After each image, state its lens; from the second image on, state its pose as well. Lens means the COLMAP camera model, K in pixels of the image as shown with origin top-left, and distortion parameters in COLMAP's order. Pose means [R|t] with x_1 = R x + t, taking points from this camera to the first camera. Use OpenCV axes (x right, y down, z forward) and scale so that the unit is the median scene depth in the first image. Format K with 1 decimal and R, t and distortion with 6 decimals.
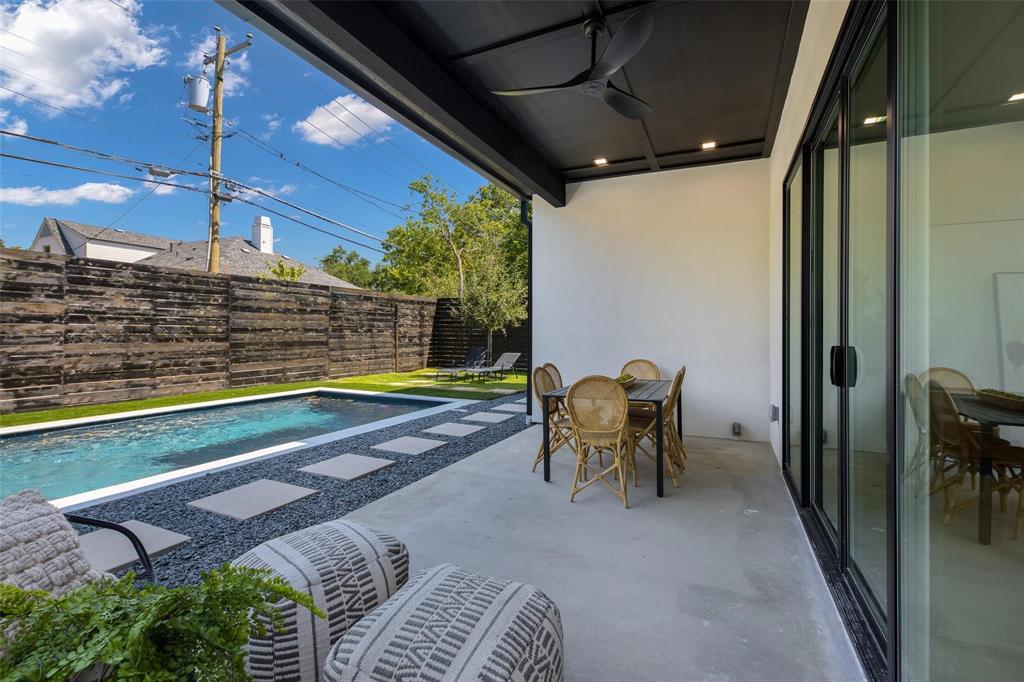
lens RADIAL K [[461.2, 0, 512.0], [0, 461.2, 341.0], [0, 0, 1]] dist [0.000624, 0.000253]
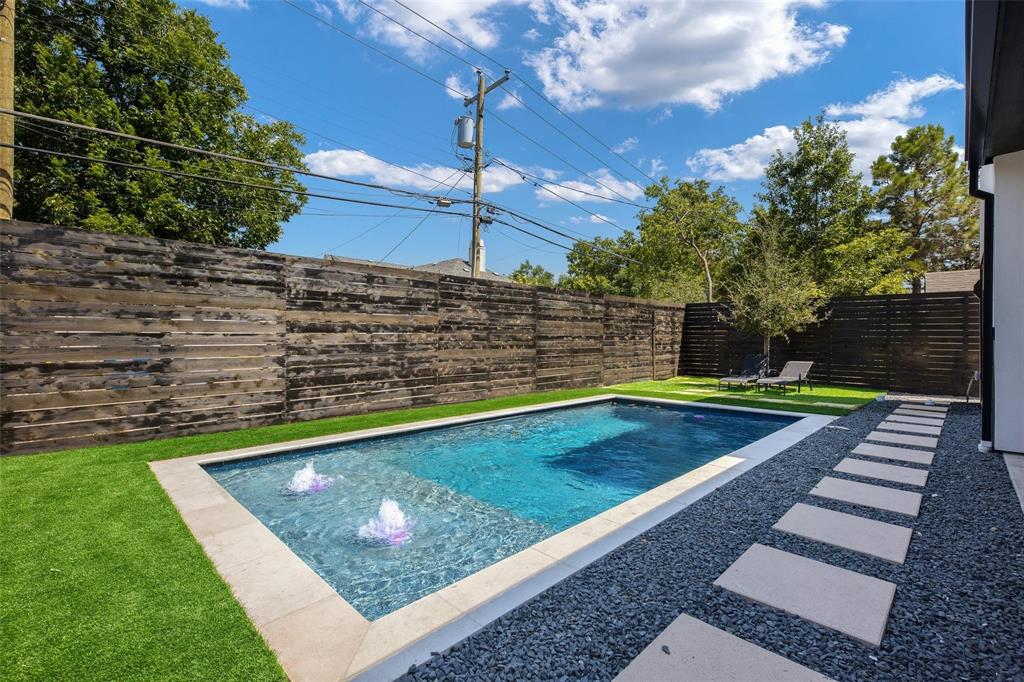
lens RADIAL K [[450.2, 0, 512.0], [0, 450.2, 341.0], [0, 0, 1]] dist [0.015934, 0.000031]
pose [[0.938188, -0.007613, -0.346041, -0.279577], [0.000960, 0.999811, -0.019393, 0.003840], [0.346124, 0.017862, 0.938019, 0.002412]]
